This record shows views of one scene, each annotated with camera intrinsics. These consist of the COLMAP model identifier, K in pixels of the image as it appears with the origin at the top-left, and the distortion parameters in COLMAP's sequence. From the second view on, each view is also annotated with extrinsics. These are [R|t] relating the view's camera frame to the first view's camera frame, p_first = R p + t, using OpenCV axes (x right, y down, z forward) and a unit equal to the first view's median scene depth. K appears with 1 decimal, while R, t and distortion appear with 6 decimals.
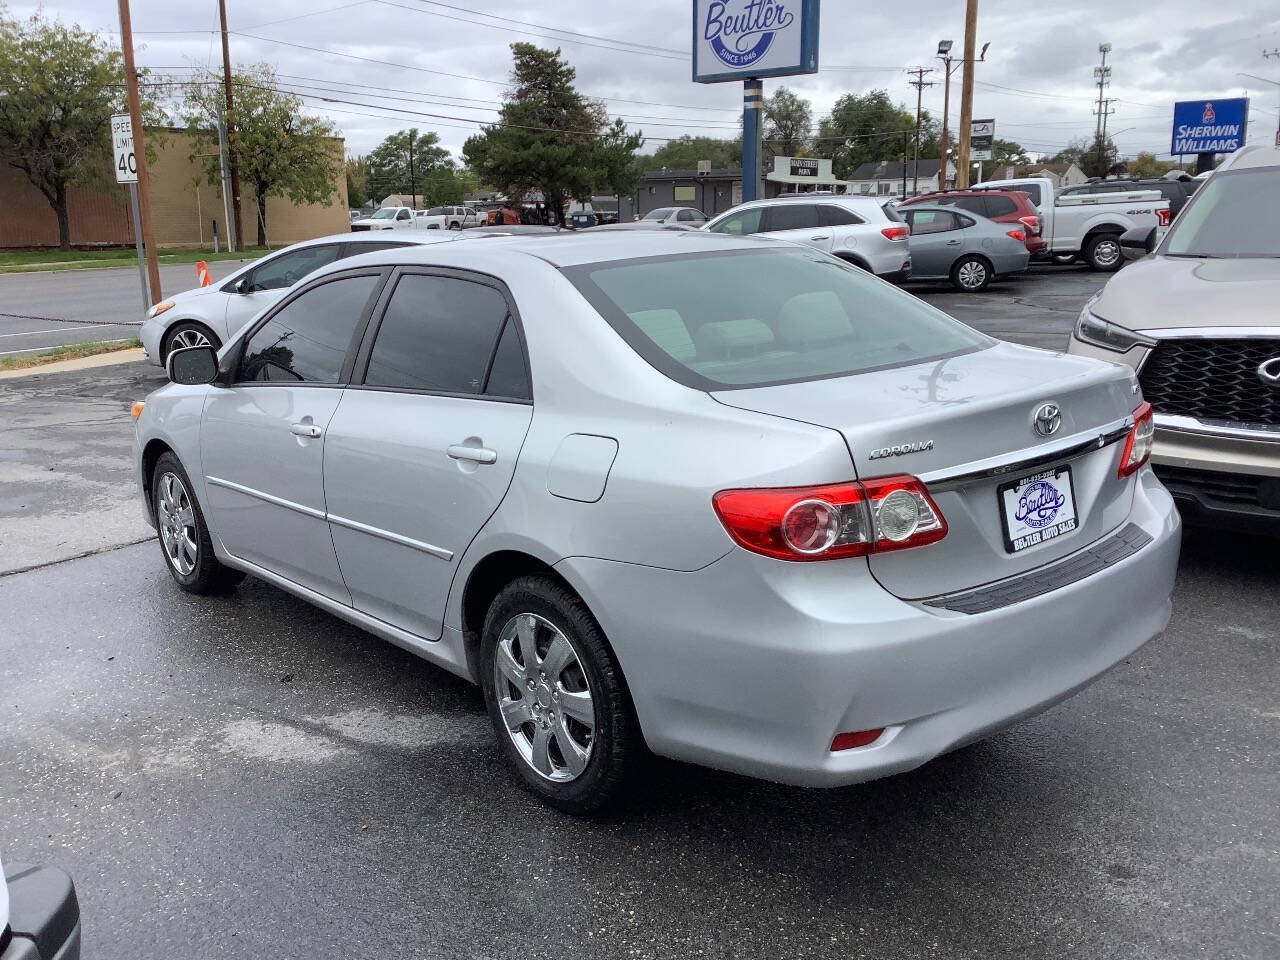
lens RADIAL K [[1206.4, 0, 640.0], [0, 1206.4, 480.0], [0, 0, 1]] dist [0.125559, -0.247595]
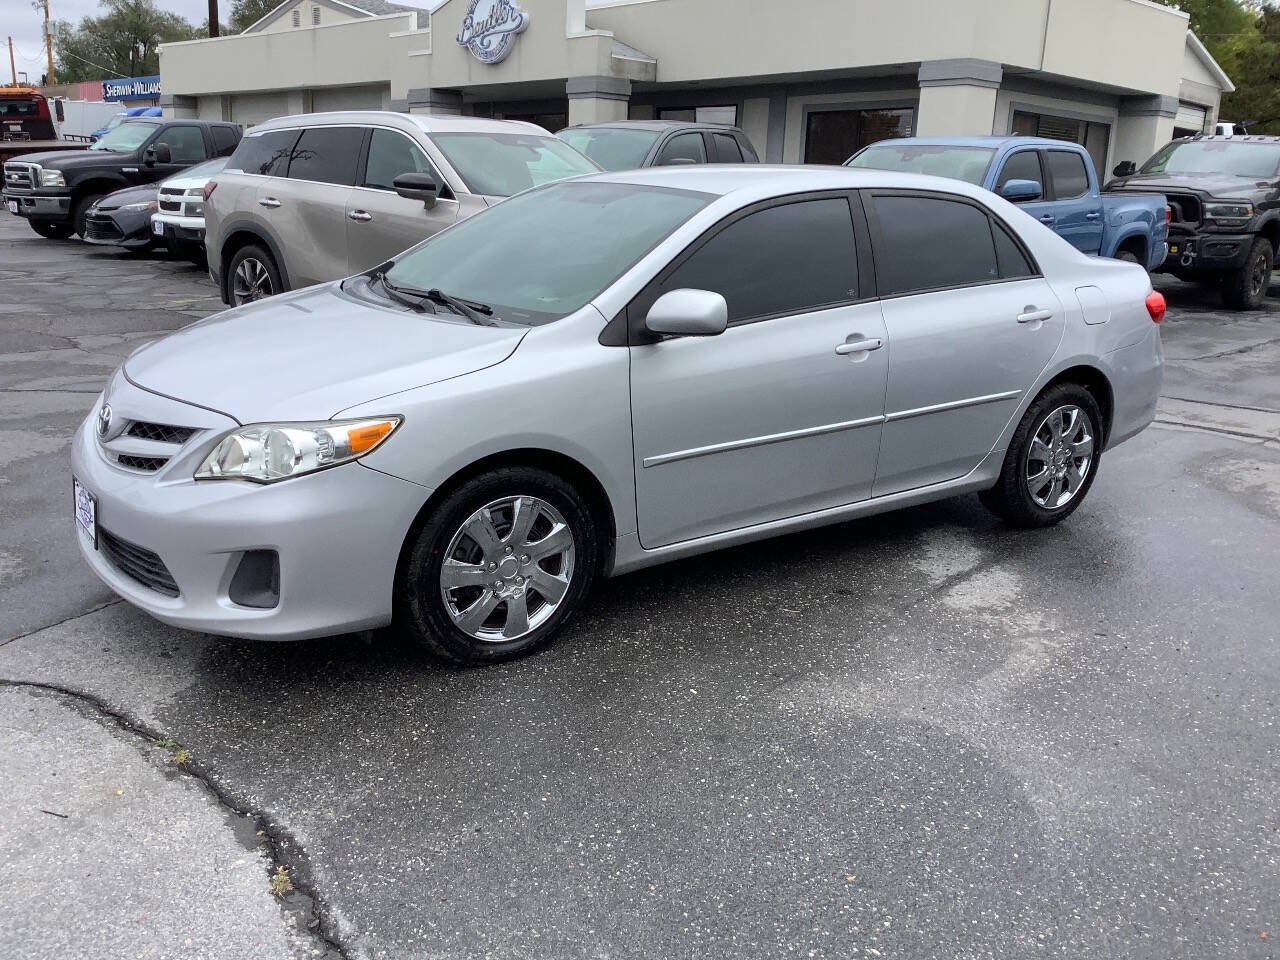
lens RADIAL K [[1146.0, 0, 652.1], [0, 1146.0, 472.1], [0, 0, 1]] dist [0.116010, -0.194782]
pose [[0.070569, -0.229303, 0.970794, -1.267359], [0.188273, 0.958789, 0.212782, -0.180999], [-0.979578, 0.167758, 0.110833, 1.066131]]
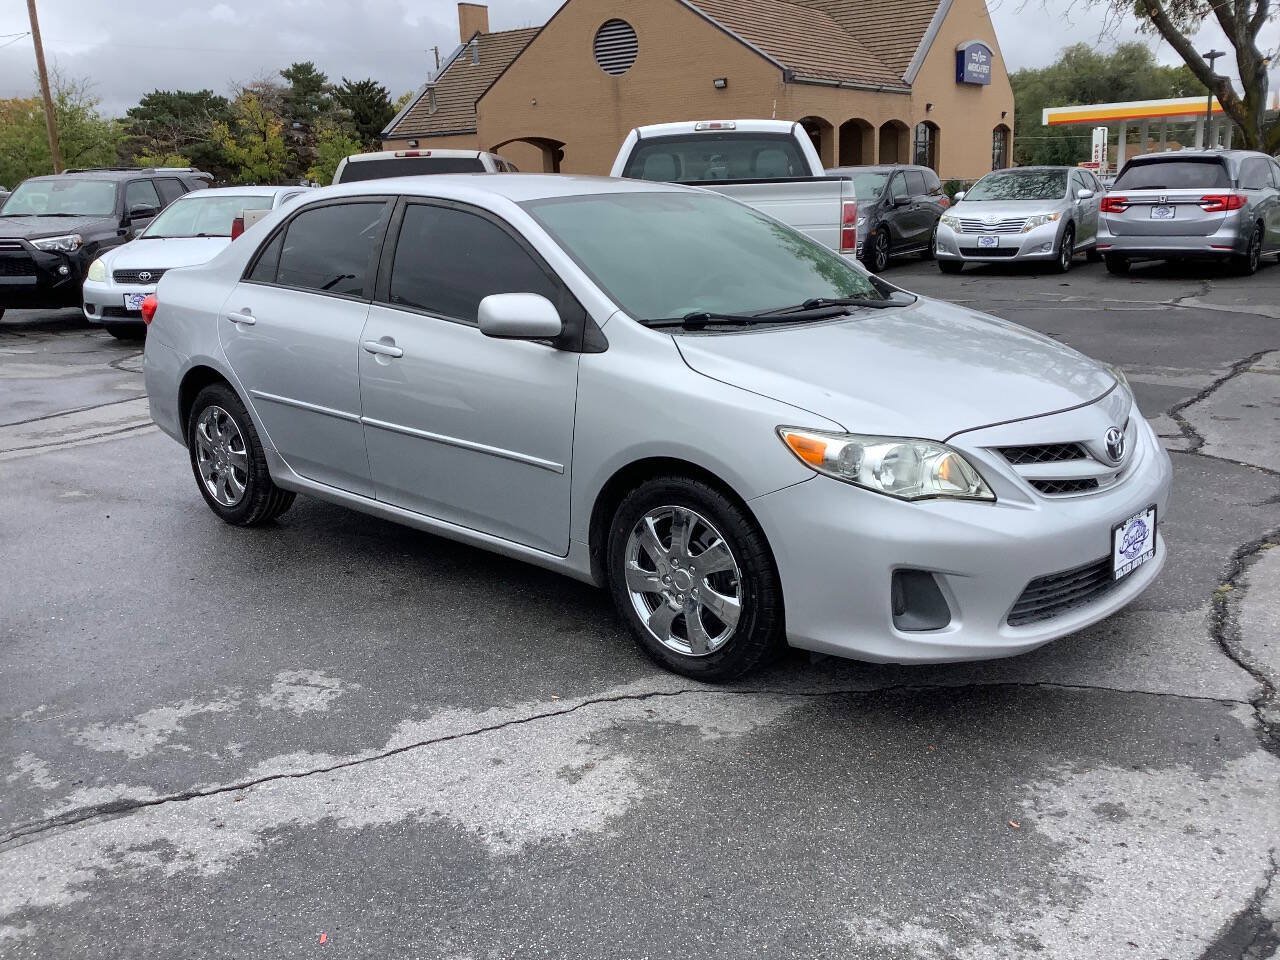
lens RADIAL K [[1145.6, 0, 642.8], [0, 1145.6, 473.3], [0, 0, 1]] dist [0.119472, -0.216409]
pose [[-0.991610, 0.079392, -0.102014, -0.056486], [0.023929, 0.888270, 0.458697, -0.470516], [0.127033, 0.452408, -0.882717, 2.219735]]
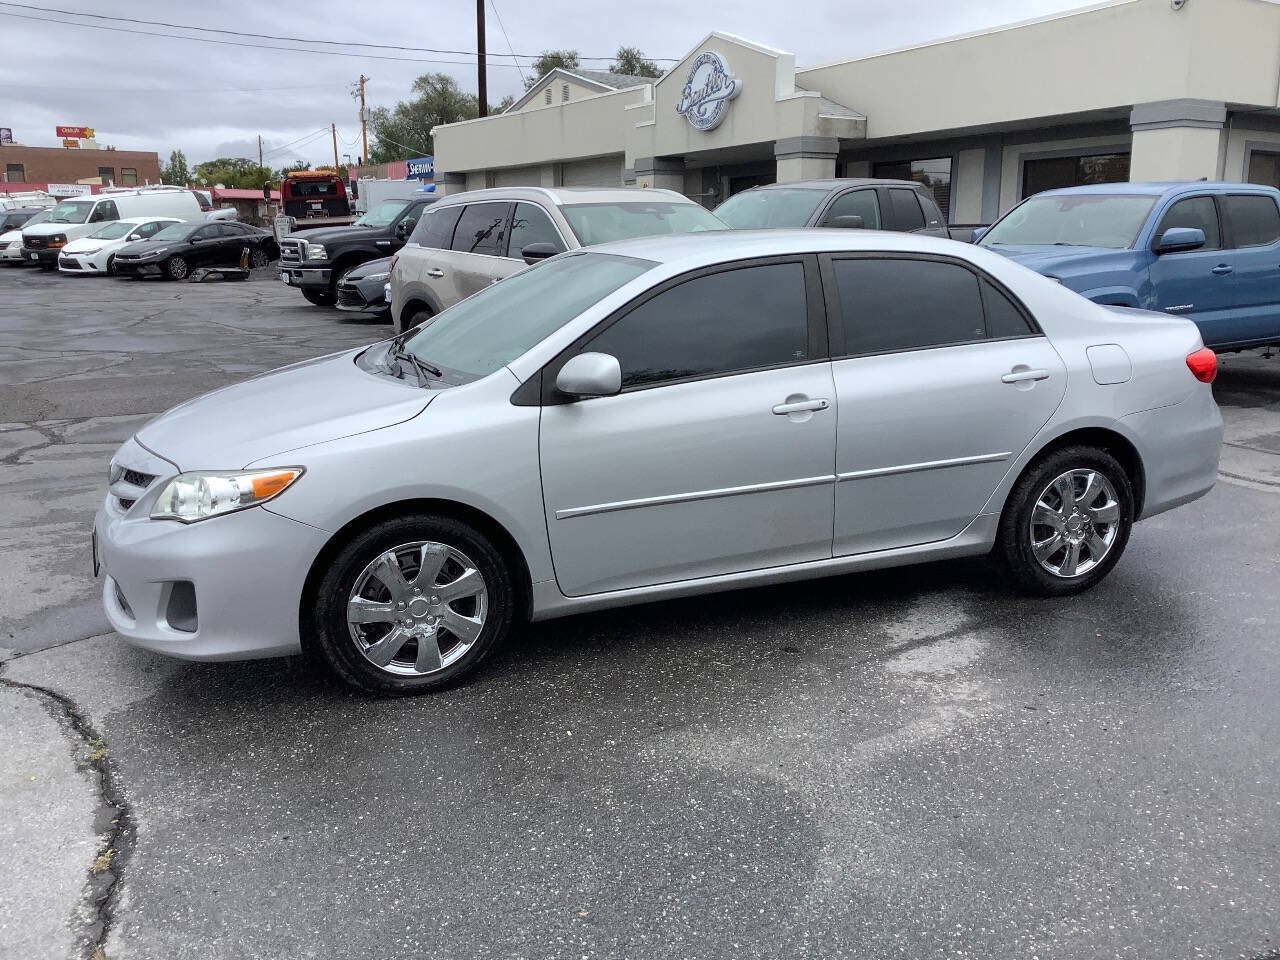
lens RADIAL K [[1153.7, 0, 652.9], [0, 1153.7, 474.8], [0, 0, 1]] dist [0.125021, -0.230643]
pose [[0.307674, -0.181911, 0.933941, -1.263340], [0.205045, 0.971168, 0.121612, -0.132387], [-0.929136, 0.154083, 0.336103, 0.774802]]
